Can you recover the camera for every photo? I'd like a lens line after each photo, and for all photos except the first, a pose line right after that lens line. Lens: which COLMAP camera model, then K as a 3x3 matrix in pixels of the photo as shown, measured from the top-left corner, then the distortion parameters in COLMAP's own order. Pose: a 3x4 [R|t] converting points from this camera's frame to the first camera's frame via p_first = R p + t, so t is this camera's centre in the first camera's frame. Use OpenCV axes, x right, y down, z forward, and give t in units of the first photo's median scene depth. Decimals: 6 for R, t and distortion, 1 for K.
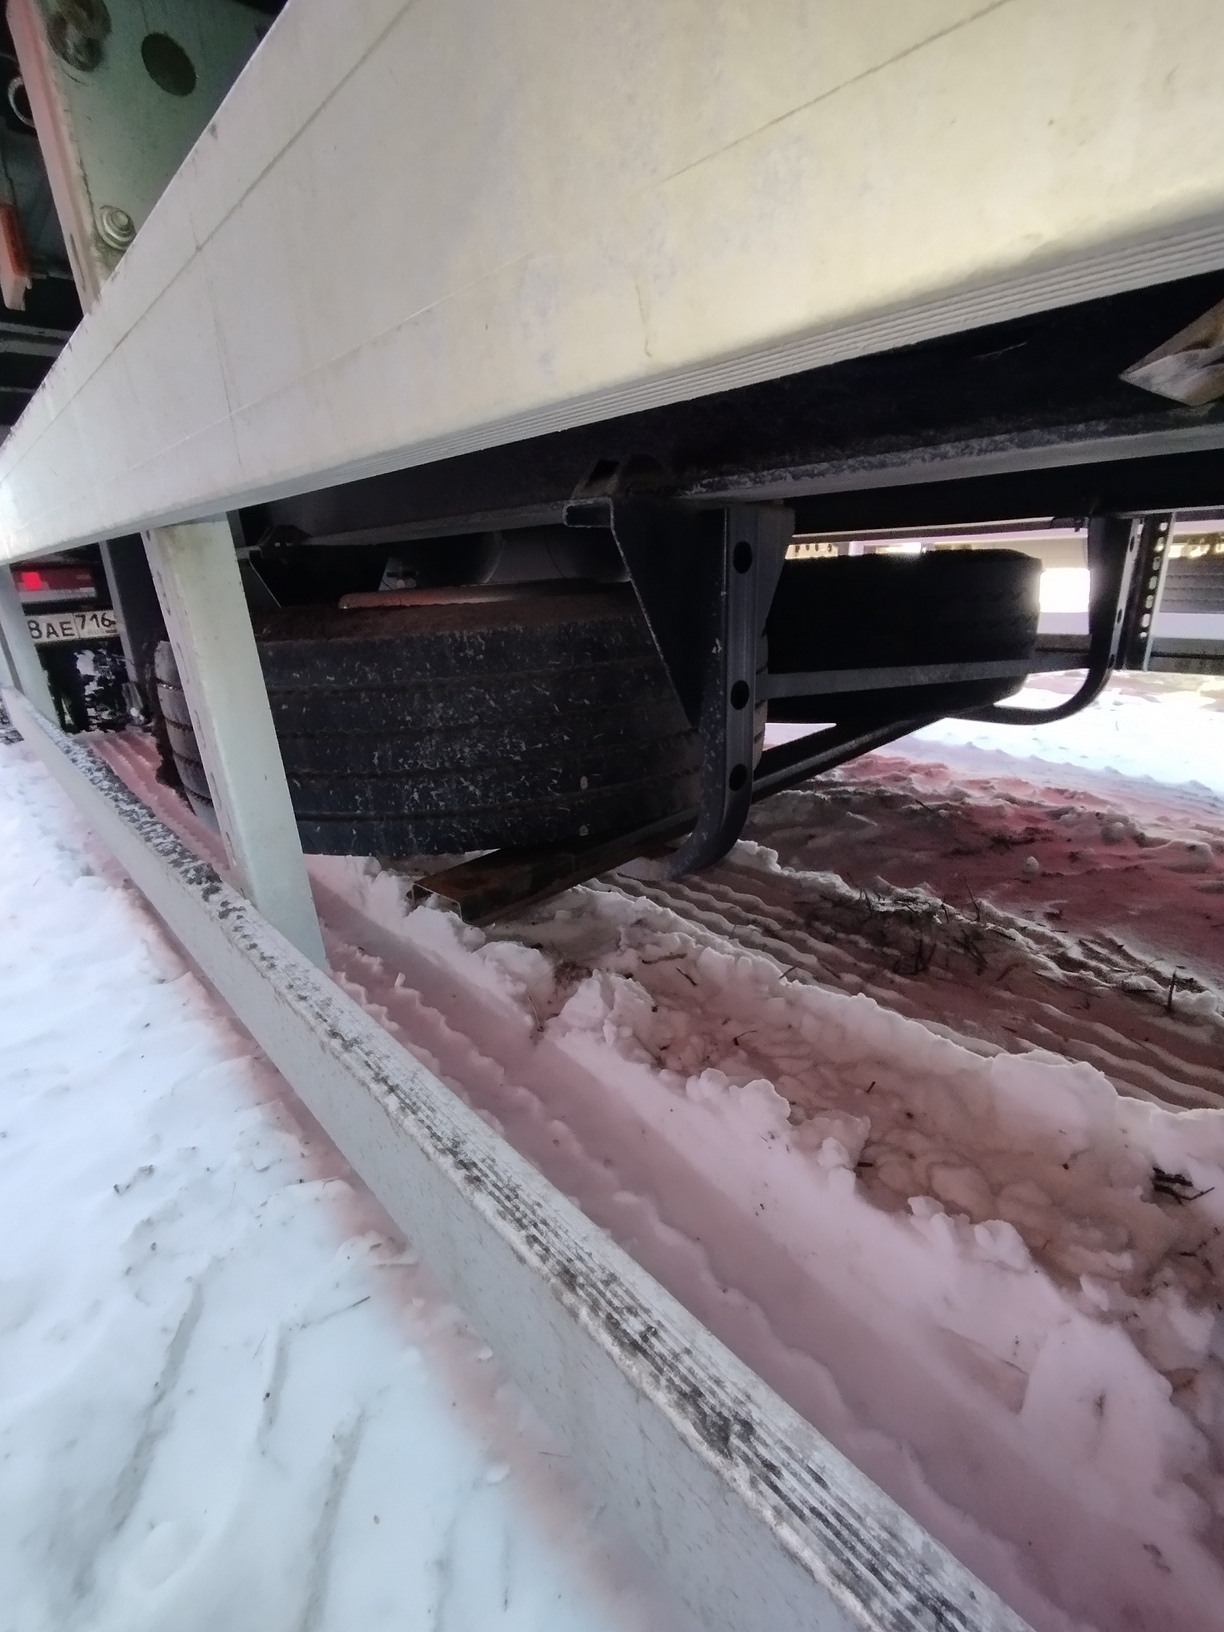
lens RADIAL K [[746.7, 0, 607.0], [0, 746.7, 818.8], [0, 0, 1]] dist [0.011542, -0.002072]
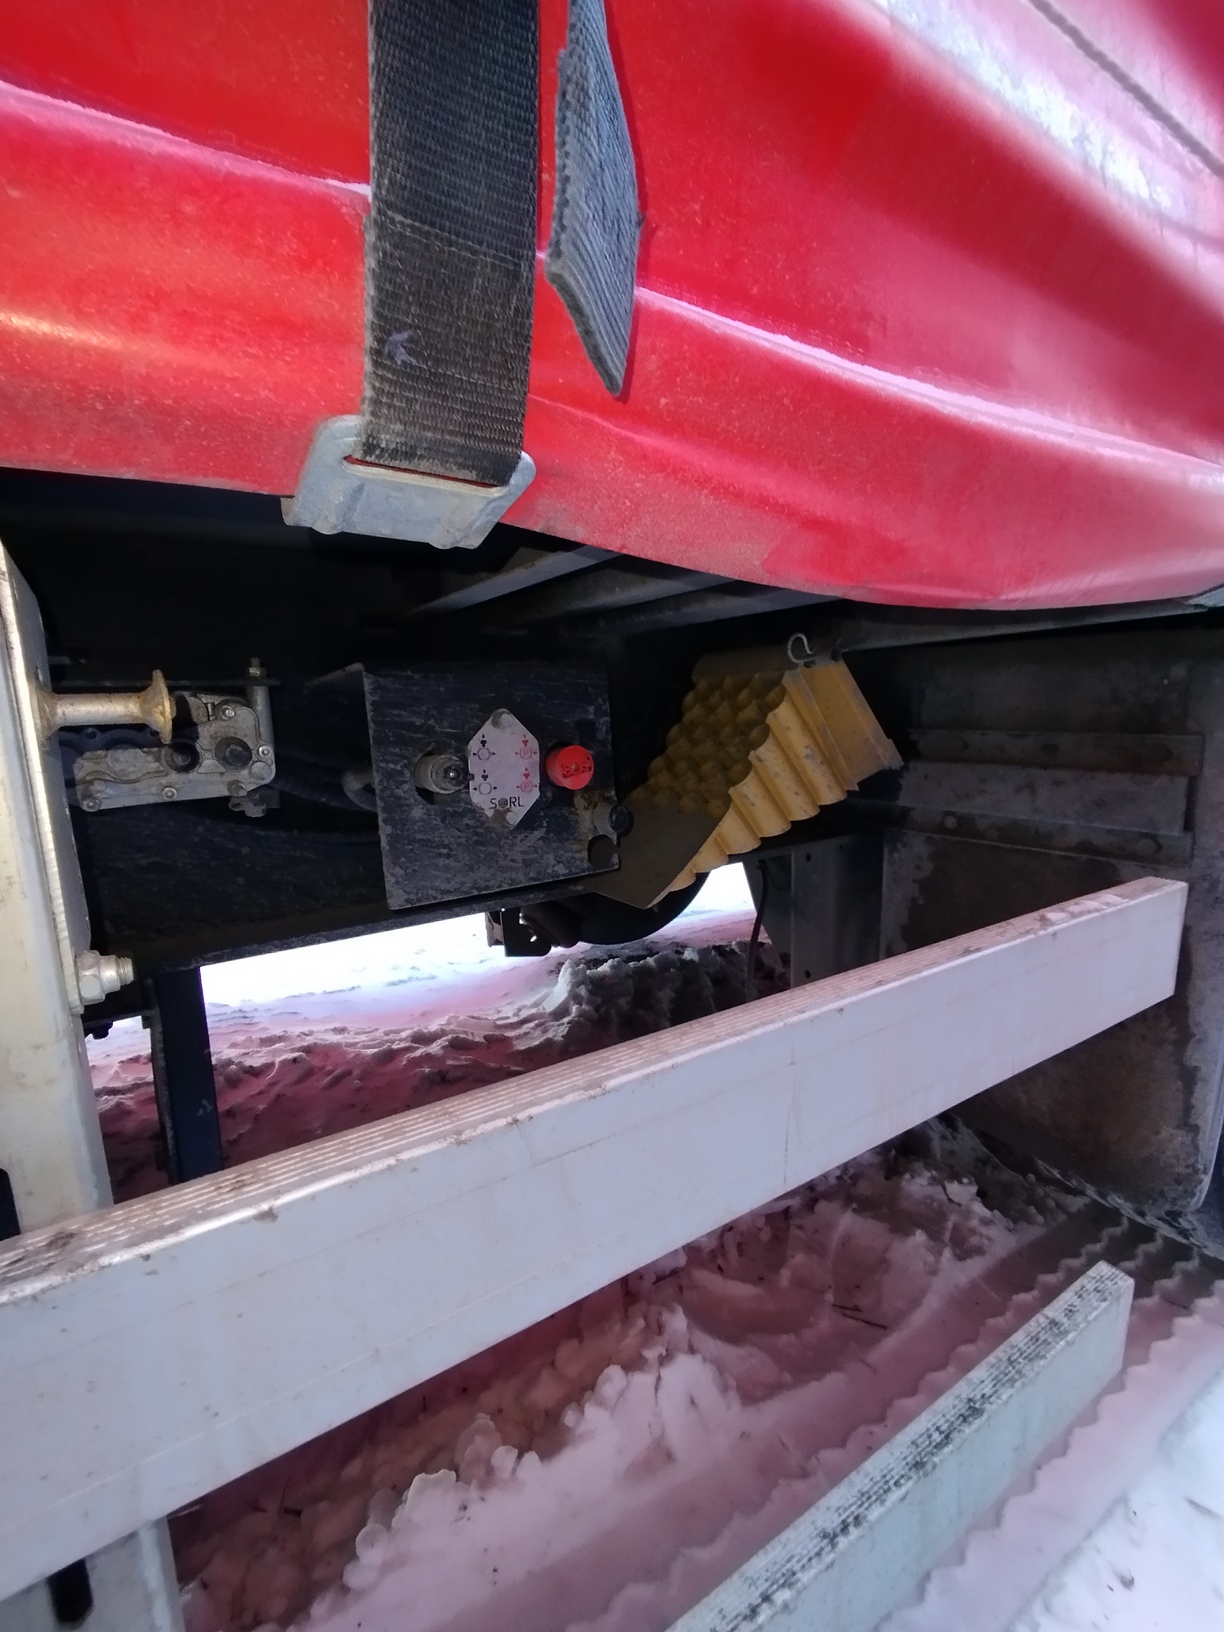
lens RADIAL K [[746.7, 0, 608.6], [0, 746.7, 826.2], [0, 0, 1]] dist [0.011542, -0.002072]
pose [[0.161576, -0.126474, 0.978722, -1.559856], [0.347946, 0.935366, 0.063429, -1.106412], [-0.923486, 0.330294, 0.195139, 0.678830]]
